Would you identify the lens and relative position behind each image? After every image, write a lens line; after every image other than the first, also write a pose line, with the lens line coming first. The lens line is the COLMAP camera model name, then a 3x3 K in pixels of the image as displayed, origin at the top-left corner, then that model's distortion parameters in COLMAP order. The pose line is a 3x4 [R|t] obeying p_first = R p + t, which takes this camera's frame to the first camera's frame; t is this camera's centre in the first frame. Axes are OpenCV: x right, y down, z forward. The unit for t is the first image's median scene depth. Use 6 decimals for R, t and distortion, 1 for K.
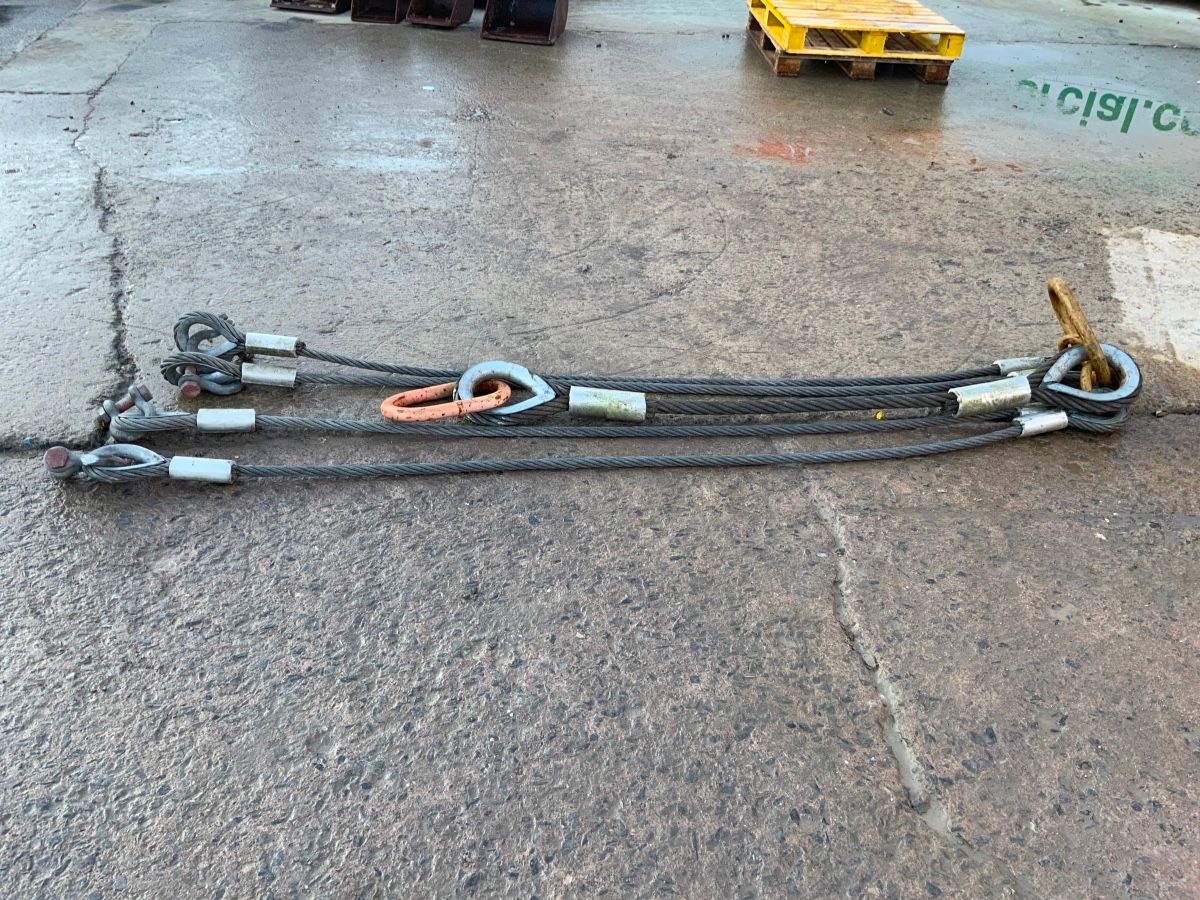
lens RADIAL K [[990.5, 0, 602.0], [0, 990.5, 448.9], [0, 0, 1]] dist [0.103815, -0.205440]
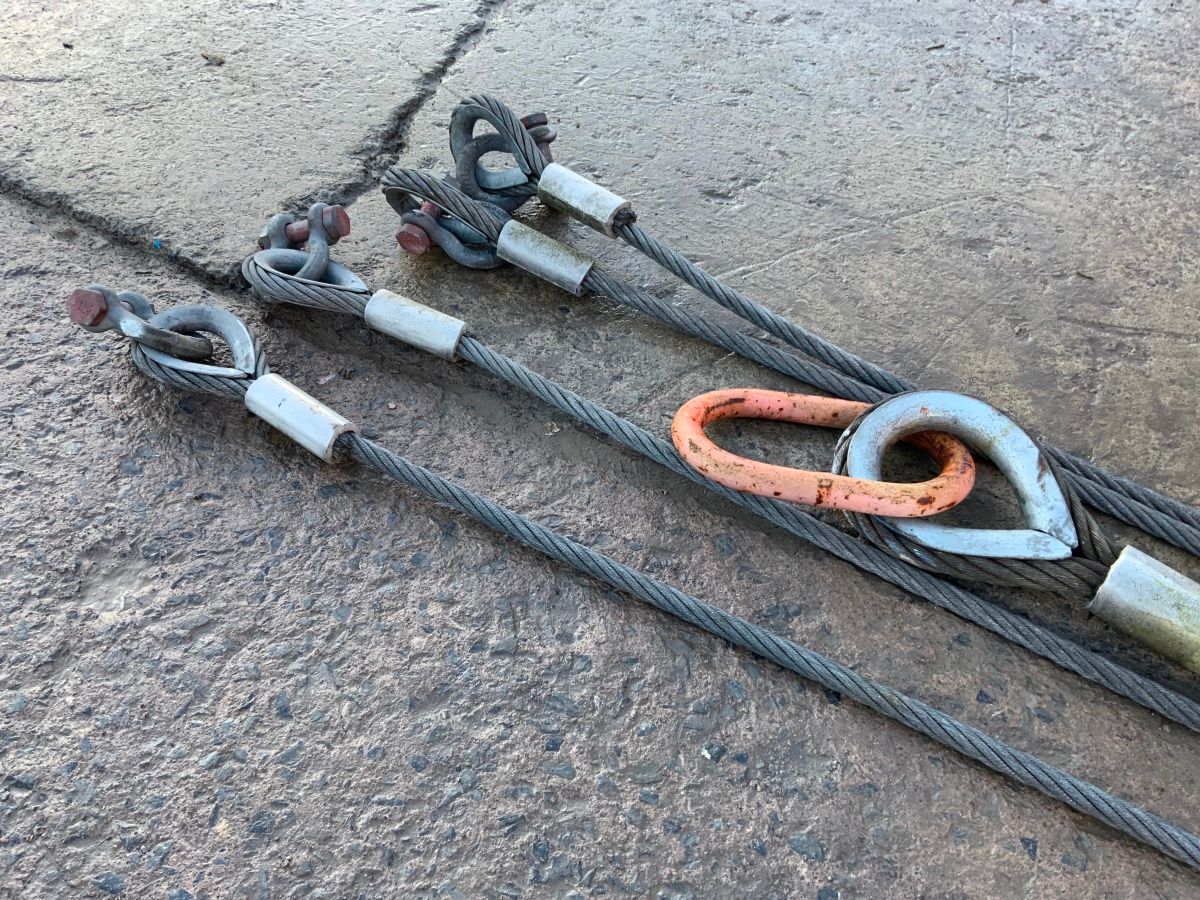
lens RADIAL K [[990.5, 0, 602.0], [0, 990.5, 448.9], [0, 0, 1]] dist [0.103815, -0.205440]
pose [[0.792883, 0.422573, -0.439055, -0.036801], [-0.321990, 0.902231, 0.286884, -0.139880], [0.517358, -0.086094, 0.851427, 0.552671]]
